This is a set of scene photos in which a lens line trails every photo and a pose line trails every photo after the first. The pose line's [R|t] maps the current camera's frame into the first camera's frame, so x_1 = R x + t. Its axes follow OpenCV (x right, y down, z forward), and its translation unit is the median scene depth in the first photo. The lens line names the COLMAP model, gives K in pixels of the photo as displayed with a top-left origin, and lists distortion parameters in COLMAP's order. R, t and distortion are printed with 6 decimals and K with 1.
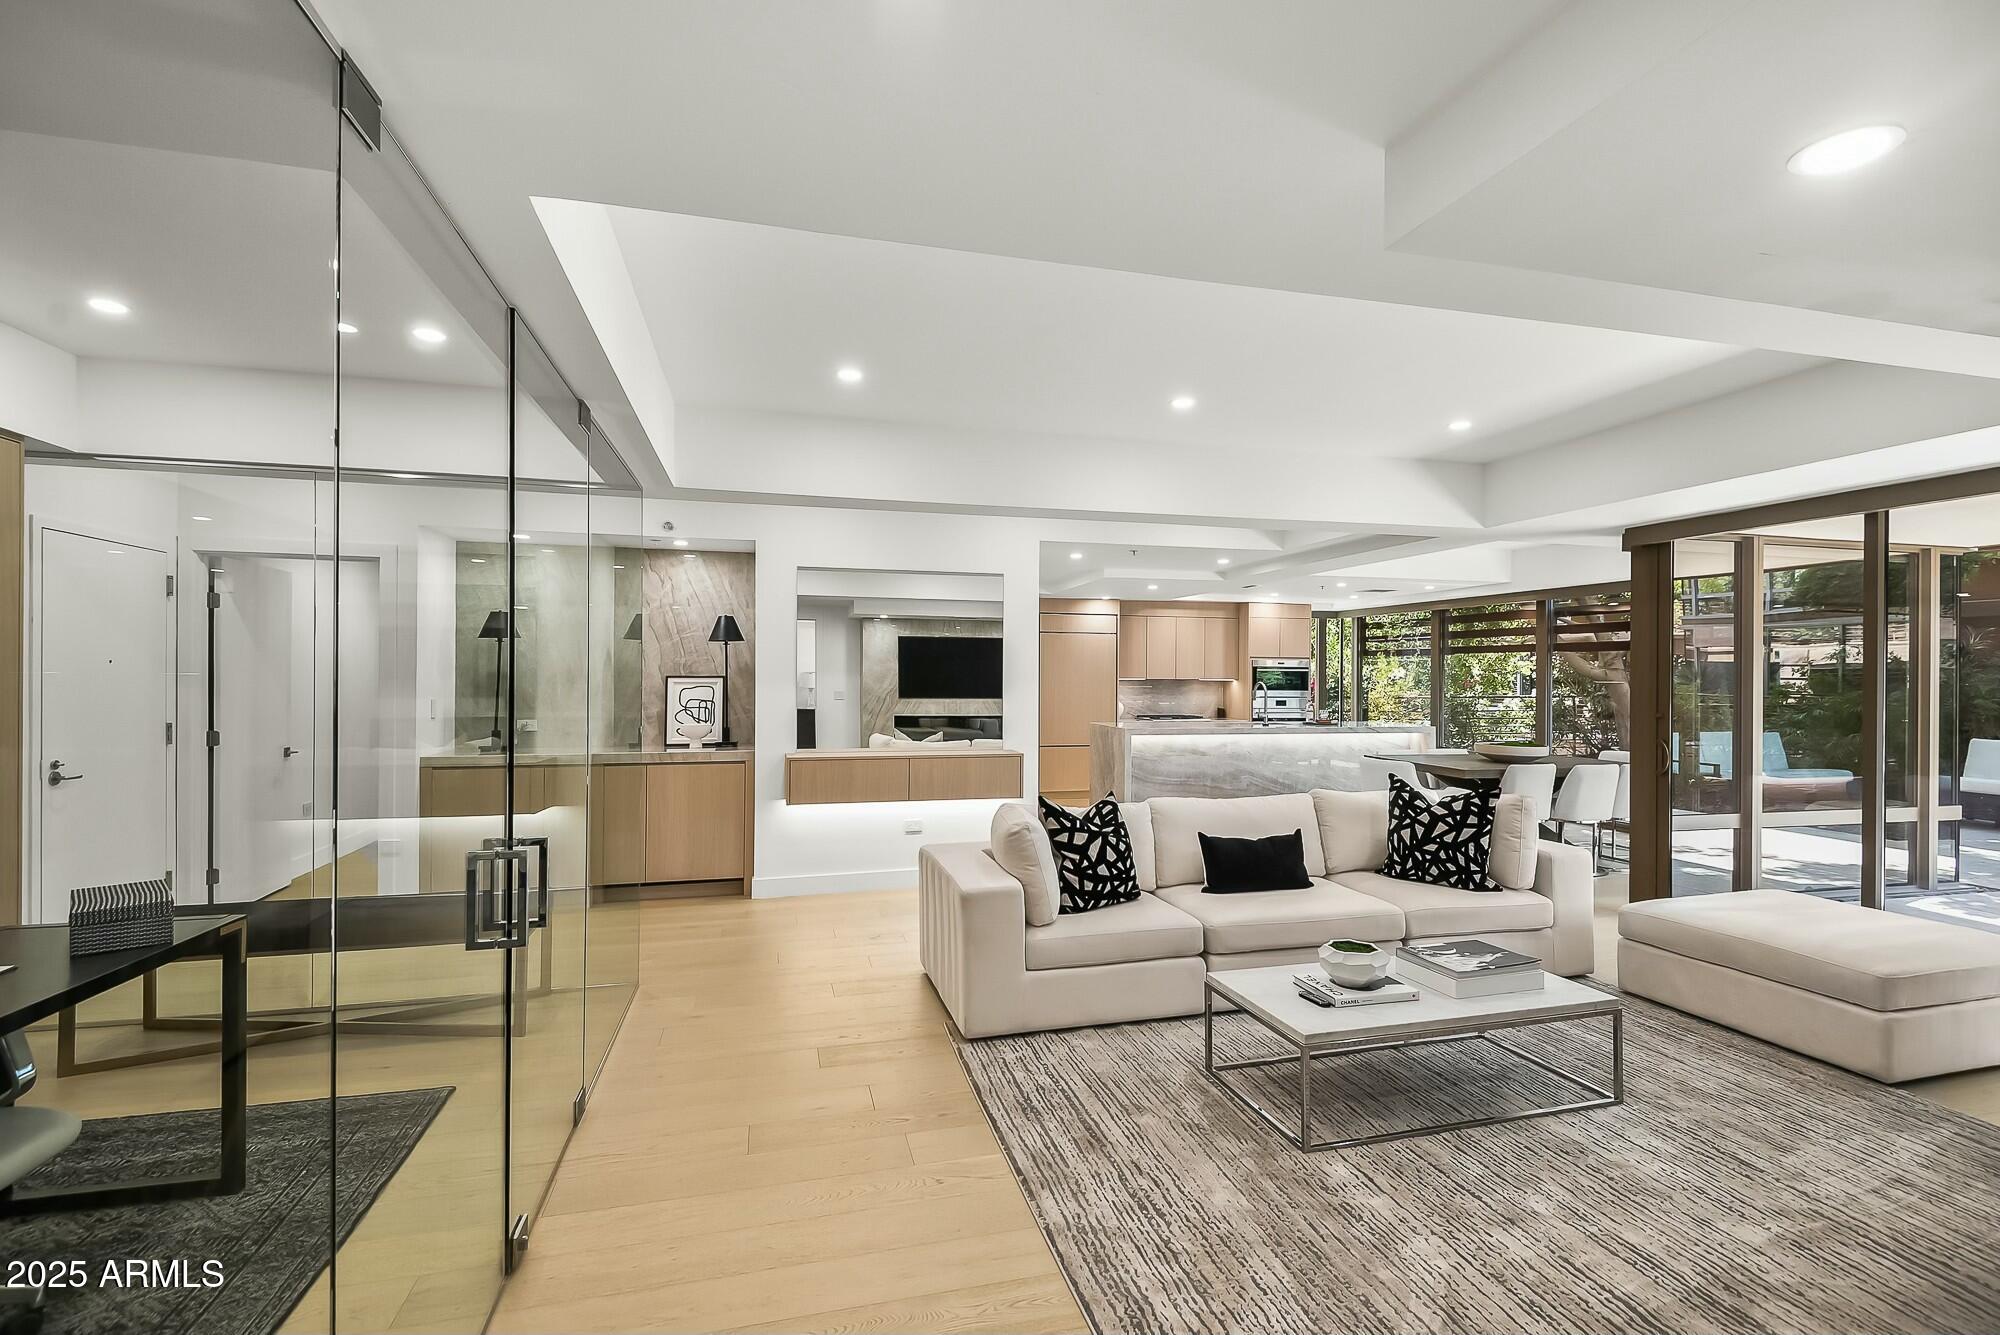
lens RADIAL K [[948.5, 0, 1000.0], [0, 948.5, 667.5], [0, 0, 1]] dist [0.070951, -0.045142]
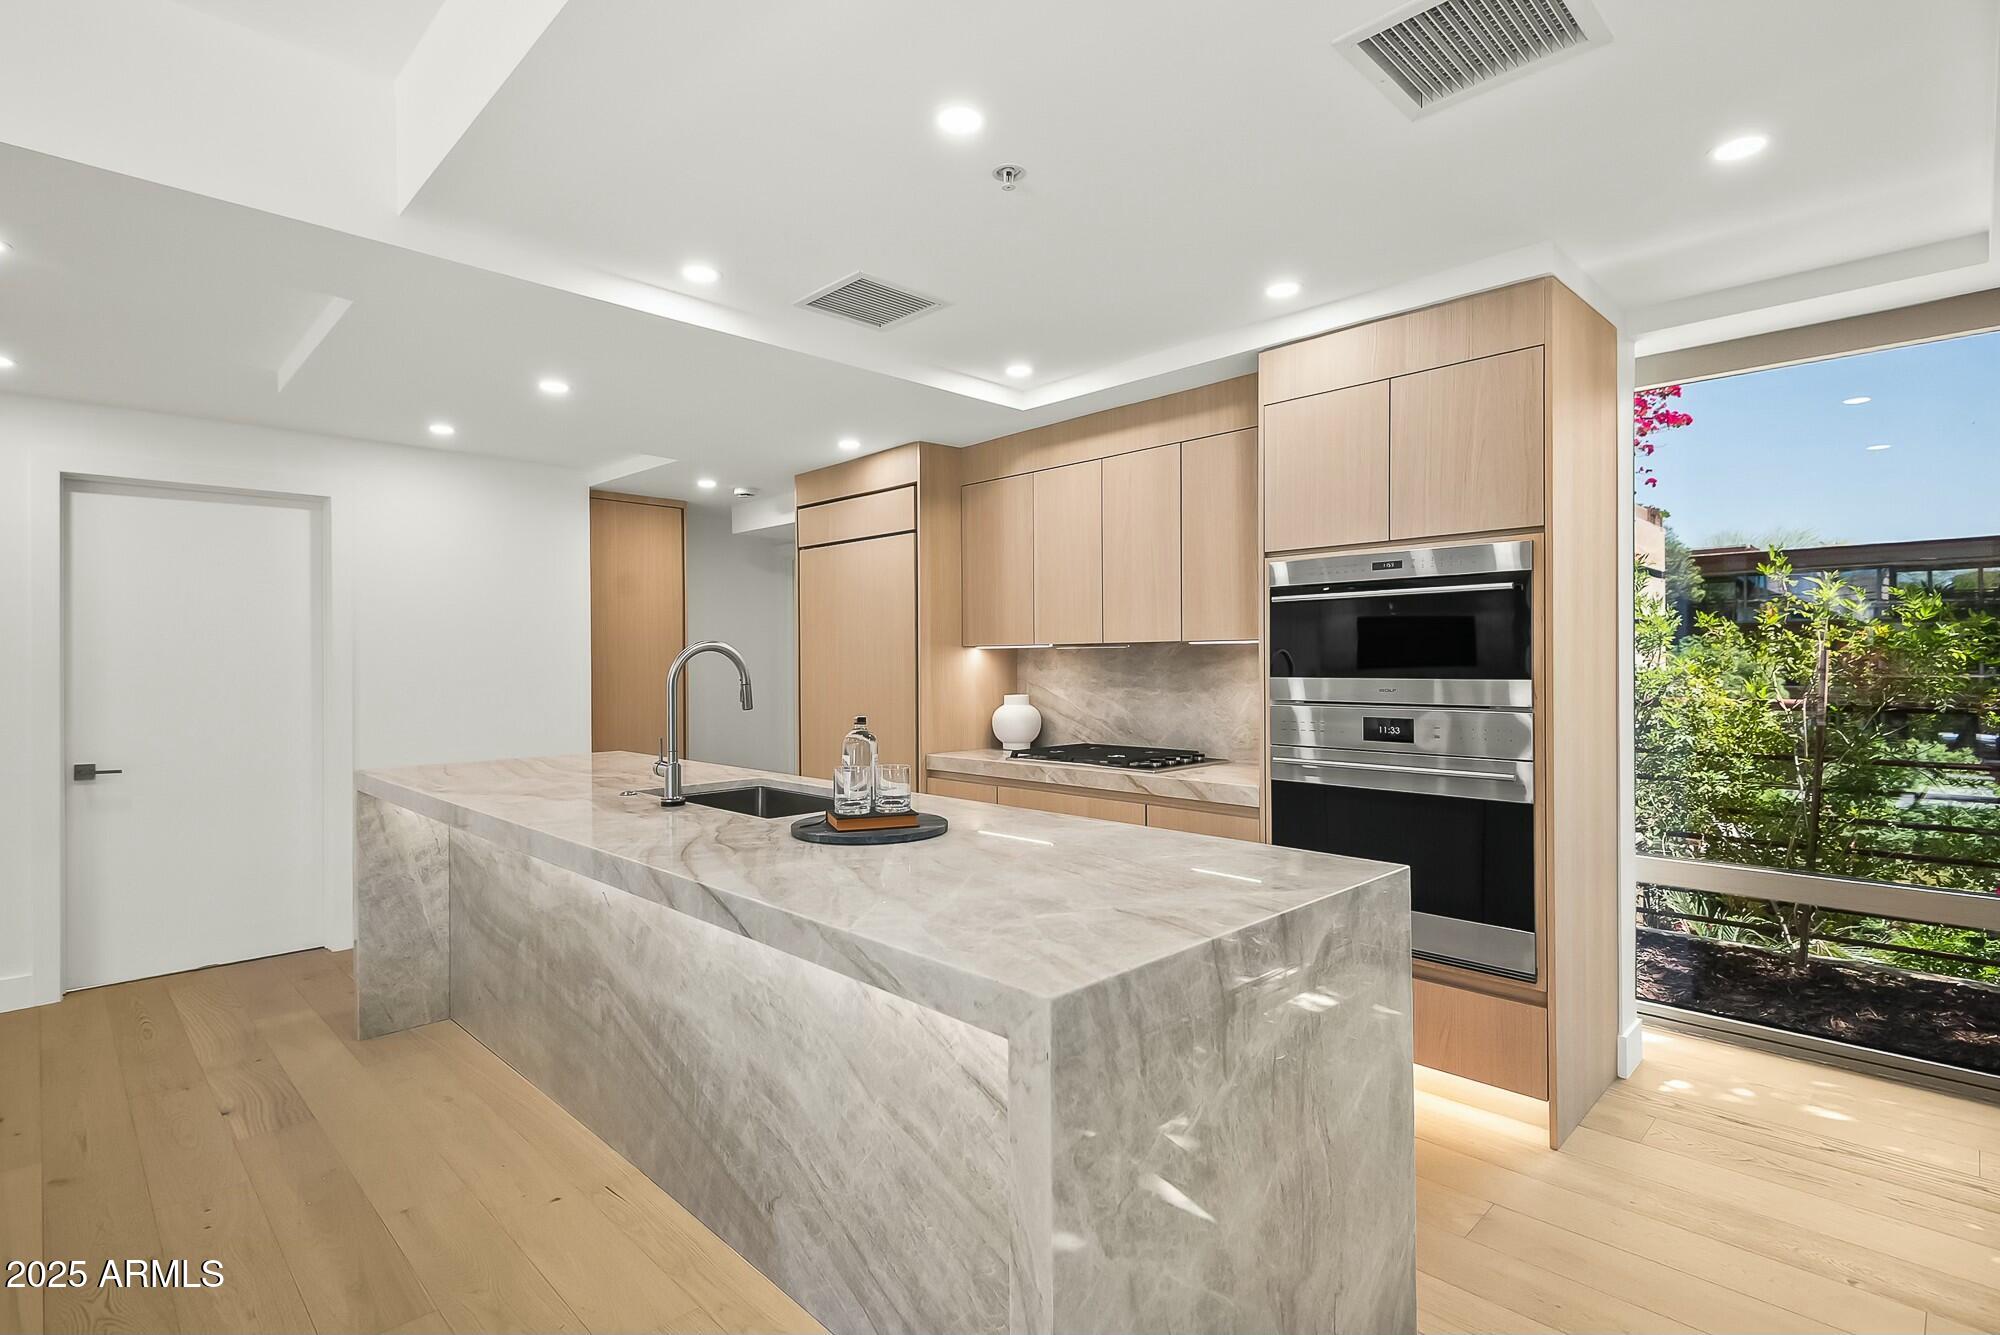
lens RADIAL K [[948.5, 0, 1000.0], [0, 948.5, 667.5], [0, 0, 1]] dist [0.070951, -0.045142]
pose [[0.481618, -0.005104, -0.876367, 0.462784], [0.012976, 0.999915, 0.001308, 0.020174], [0.876285, -0.012002, 0.481643, 0.800326]]
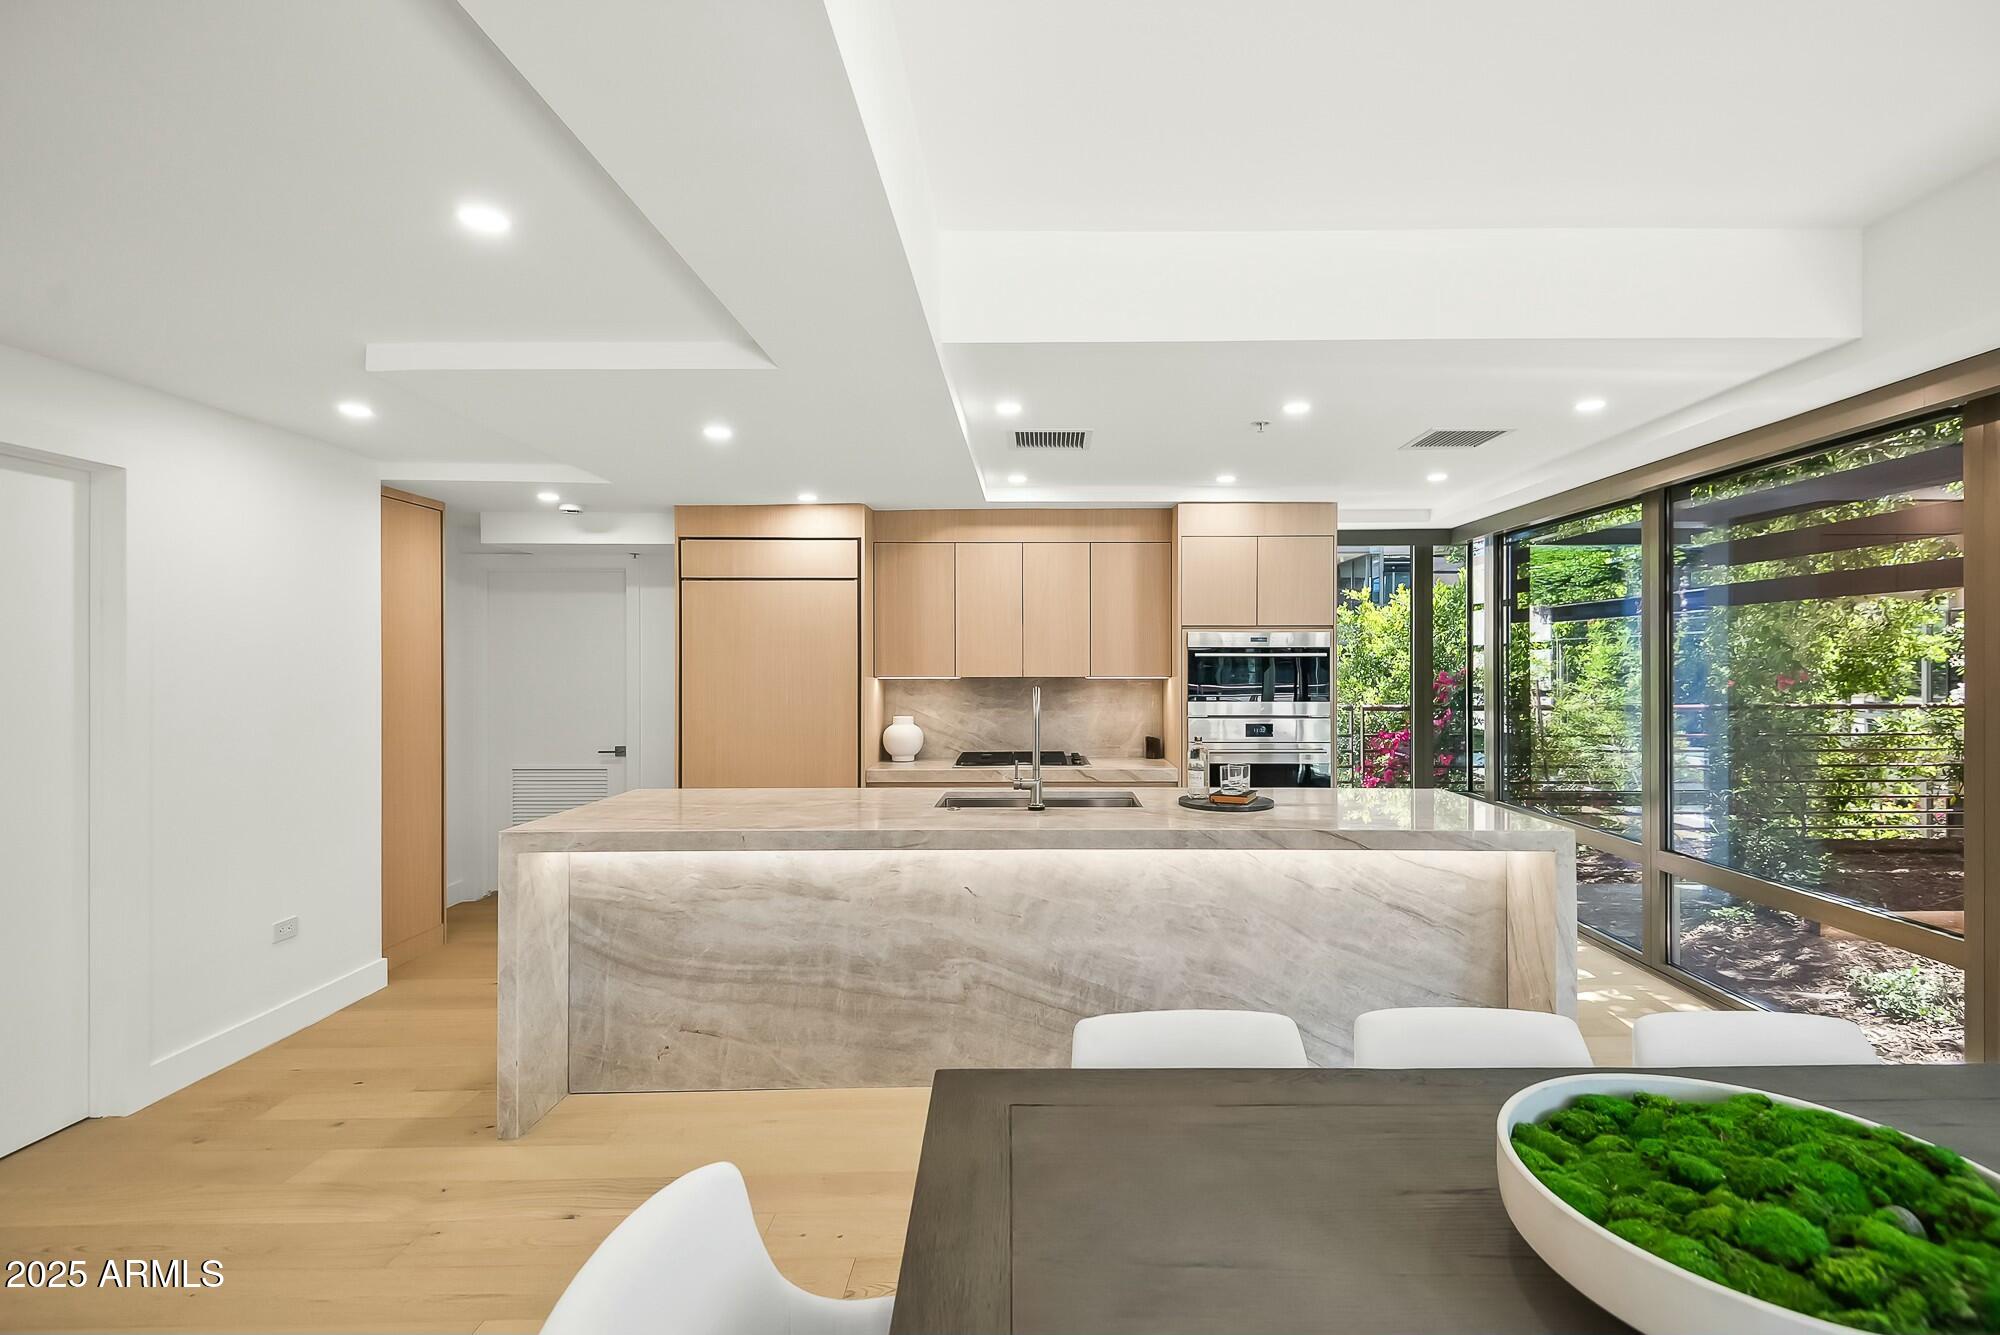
lens RADIAL K [[948.5, 0, 1000.0], [0, 948.5, 667.5], [0, 0, 1]] dist [0.070951, -0.045142]
pose [[0.964815, -0.006467, -0.262851, 0.295466], [0.008465, 0.999943, 0.006469, 0.004709], [0.262794, -0.008466, 0.964815, 0.546452]]
